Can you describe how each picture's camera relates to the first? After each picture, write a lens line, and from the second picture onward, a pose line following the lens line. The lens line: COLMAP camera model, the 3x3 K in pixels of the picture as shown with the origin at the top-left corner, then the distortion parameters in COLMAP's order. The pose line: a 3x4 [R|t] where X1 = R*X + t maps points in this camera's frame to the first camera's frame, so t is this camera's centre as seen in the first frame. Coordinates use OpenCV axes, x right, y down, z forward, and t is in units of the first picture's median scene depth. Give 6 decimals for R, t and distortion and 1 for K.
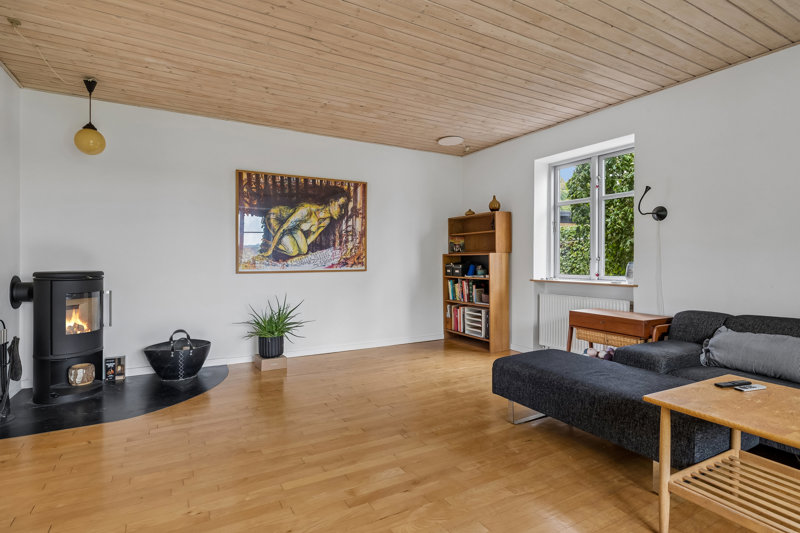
lens RADIAL K [[415.5, 0, 399.5], [0, 415.5, 262.2], [0, 0, 1]] dist [0.001929, 0.000415]
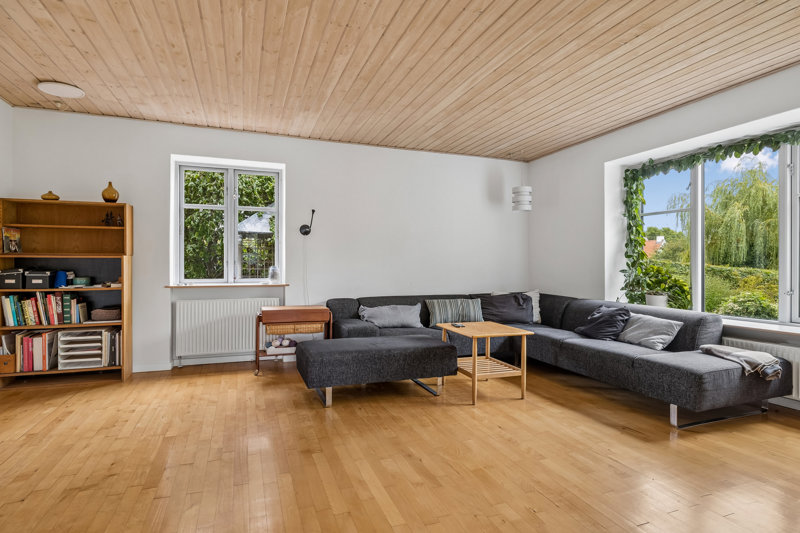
lens RADIAL K [[415.5, 0, 397.8], [0, 415.5, 266.7], [0, 0, 1]] dist [0.001929, 0.000415]
pose [[0.159118, -0.007869, 0.987228, -0.488089], [0.002559, 0.999968, 0.007558, -0.005676], [-0.987256, 0.001324, 0.159133, 0.366043]]
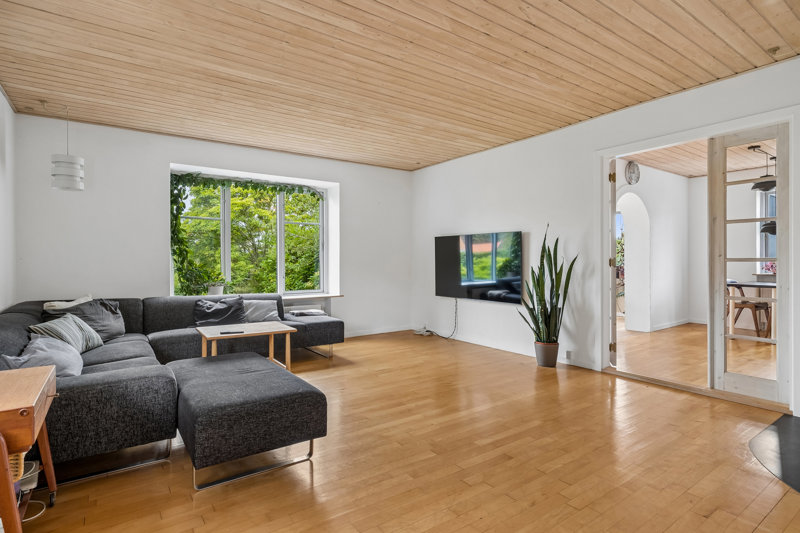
lens RADIAL K [[415.5, 0, 400.5], [0, 415.5, 264.7], [0, 0, 1]] dist [0.001929, 0.000415]
pose [[-0.995401, -0.002466, -0.095763, 0.124043], [-0.003480, 0.999940, 0.010426, -0.010893], [0.095732, 0.010712, -0.995350, 1.114948]]
